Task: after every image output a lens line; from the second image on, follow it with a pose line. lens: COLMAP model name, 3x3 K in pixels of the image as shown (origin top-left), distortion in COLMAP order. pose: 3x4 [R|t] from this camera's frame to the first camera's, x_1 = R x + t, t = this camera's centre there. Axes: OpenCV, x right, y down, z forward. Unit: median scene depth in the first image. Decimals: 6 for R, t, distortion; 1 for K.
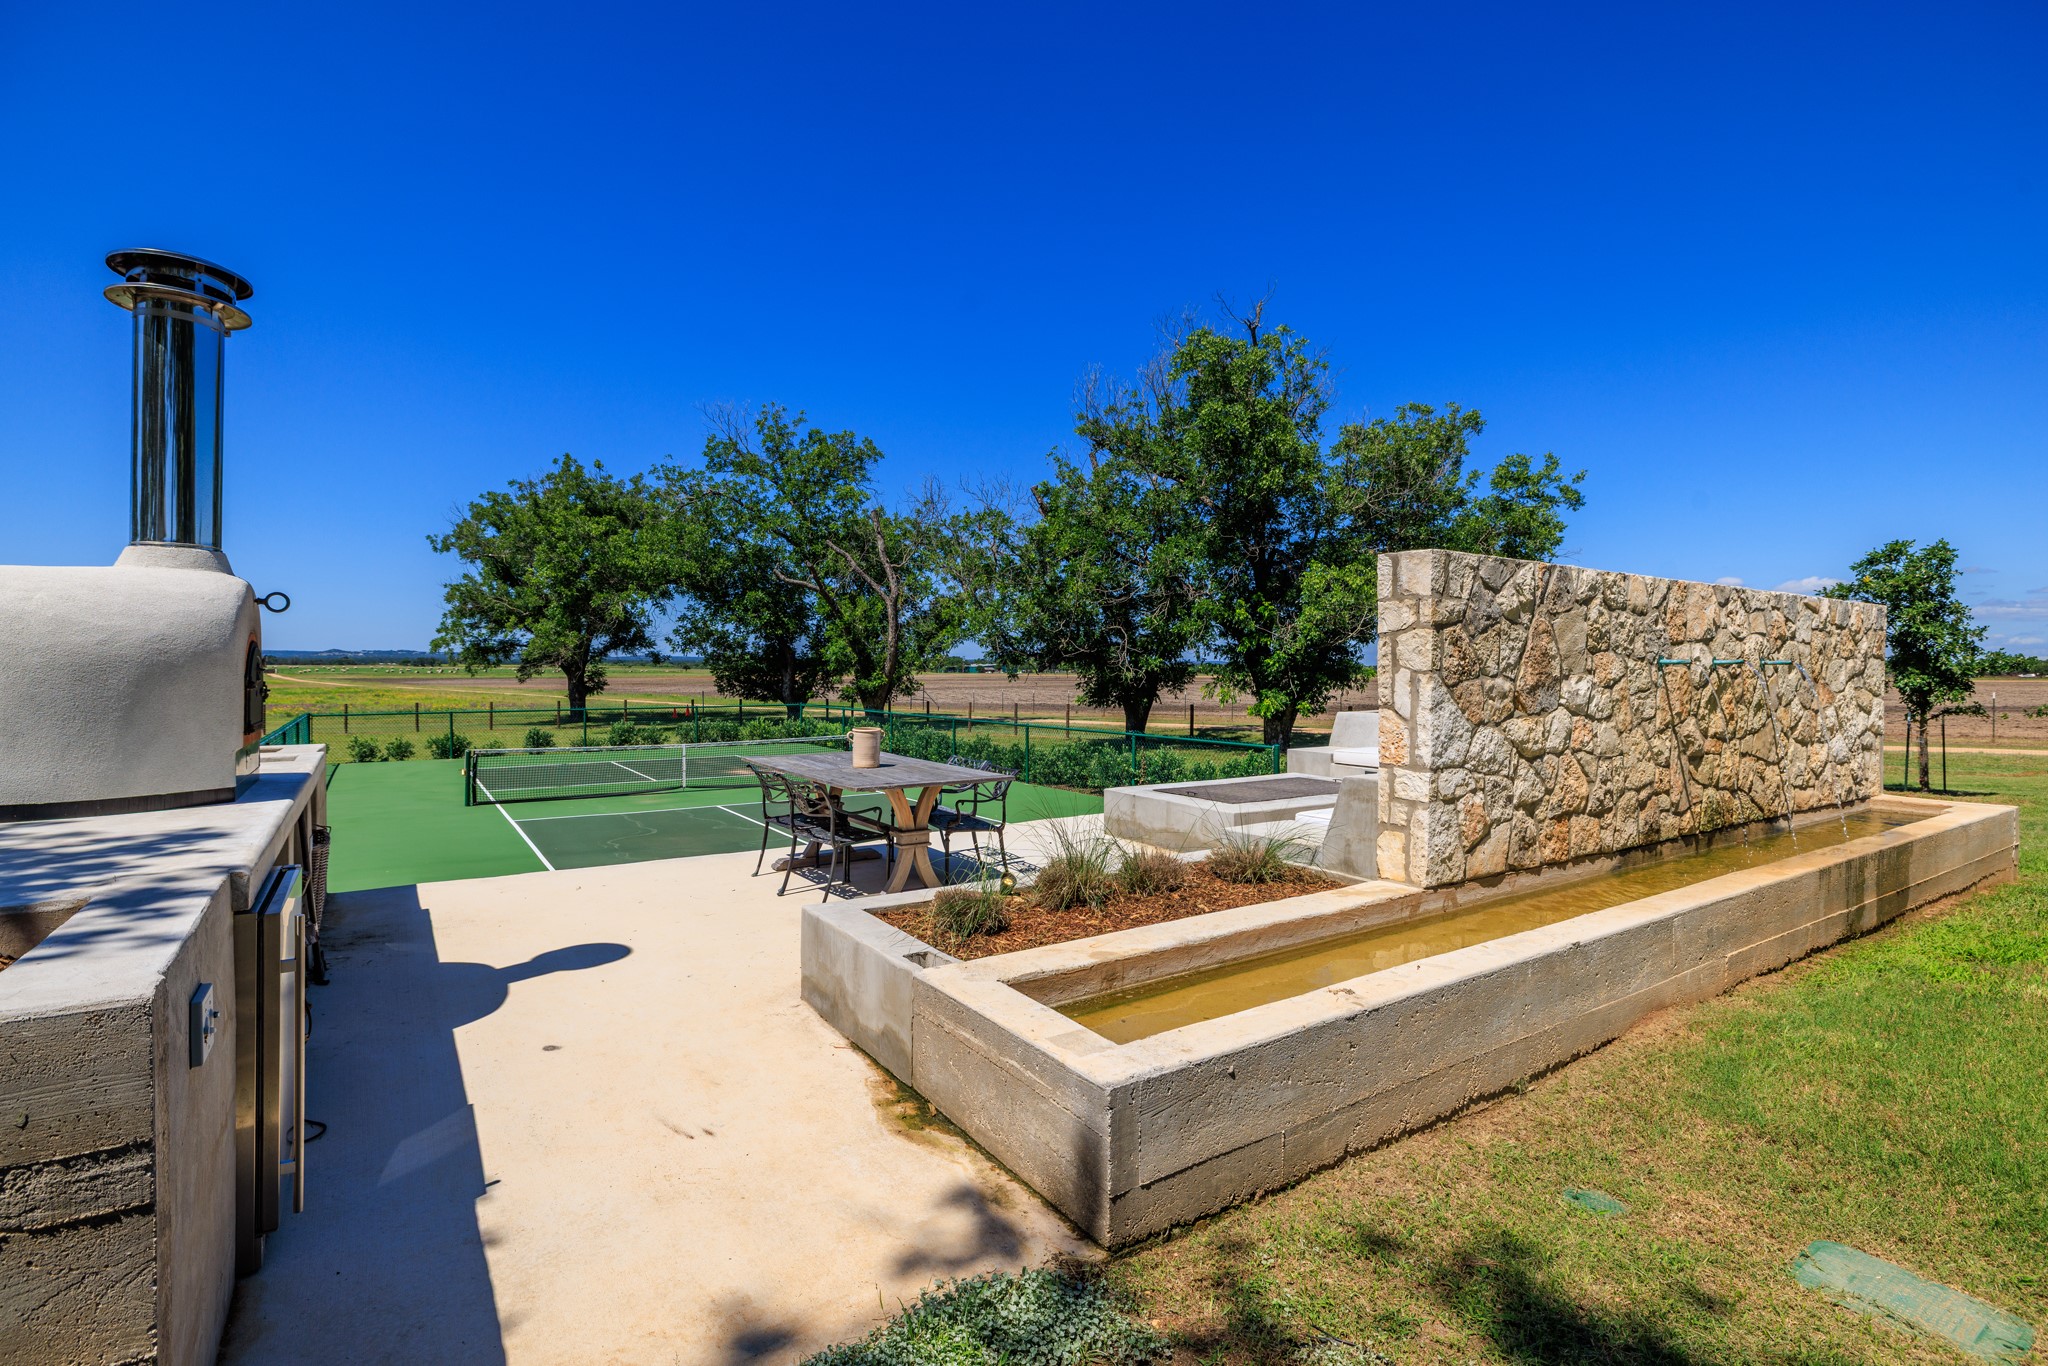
lens RADIAL K [[977.1, 0, 1023.8], [0, 977.1, 674.0], [0, 0, 1]] dist [-0.003182, -0.000184]
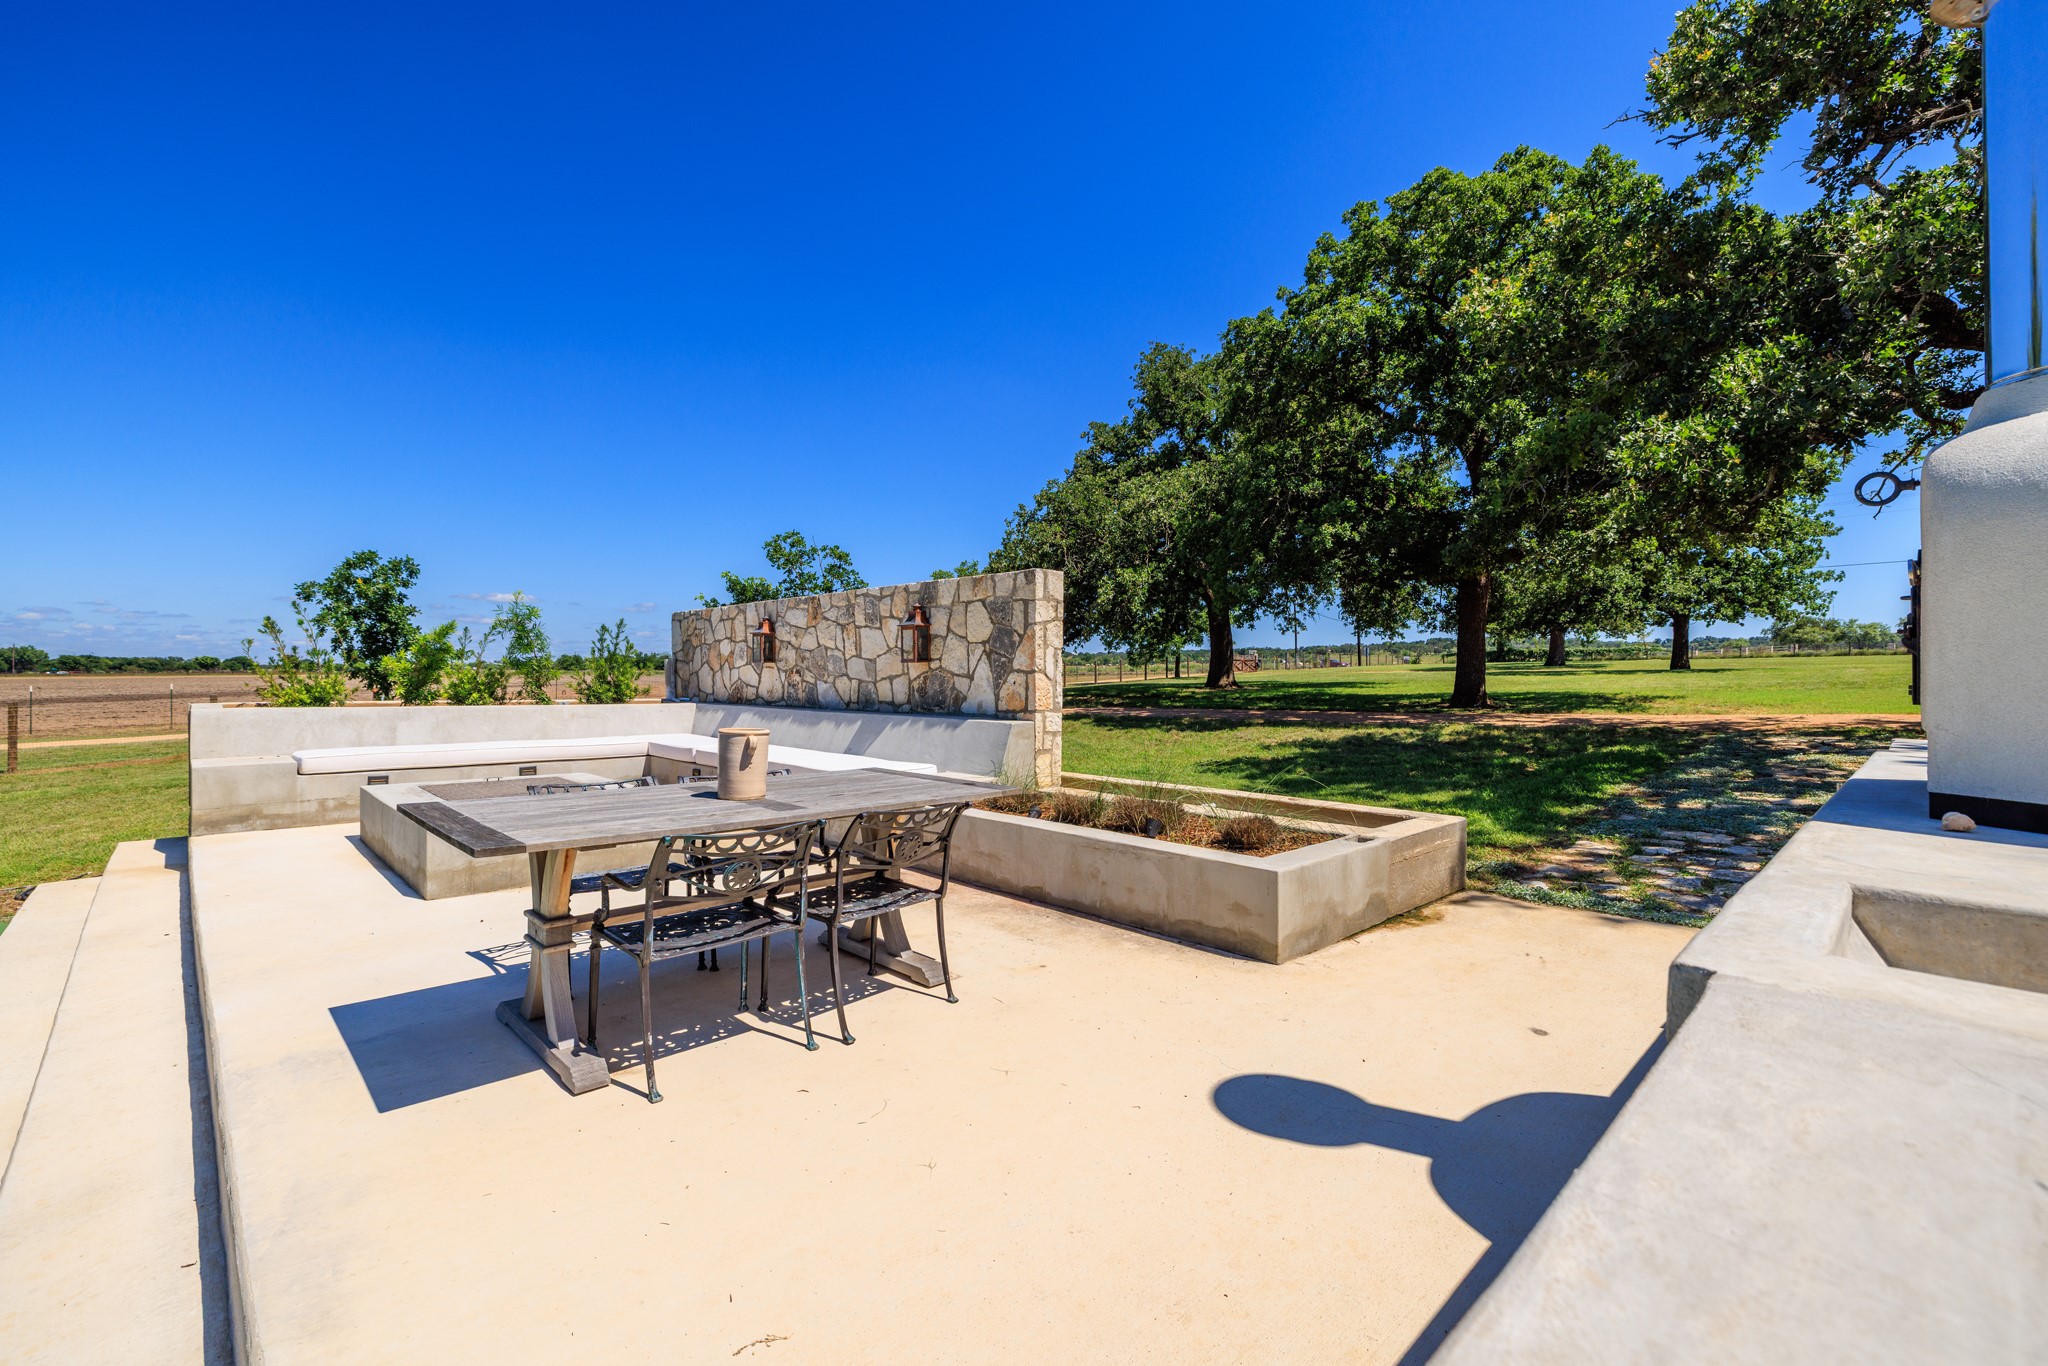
lens RADIAL K [[884.7, 0, 1024.7], [0, 884.7, 673.9], [0, 0, 1]] dist [0.003993, 0.000090]
pose [[-0.187519, -0.005125, 0.982248, -0.968102], [0.001901, 0.999983, 0.005580, 0.029784], [-0.982259, 0.002914, -0.187506, 1.300548]]
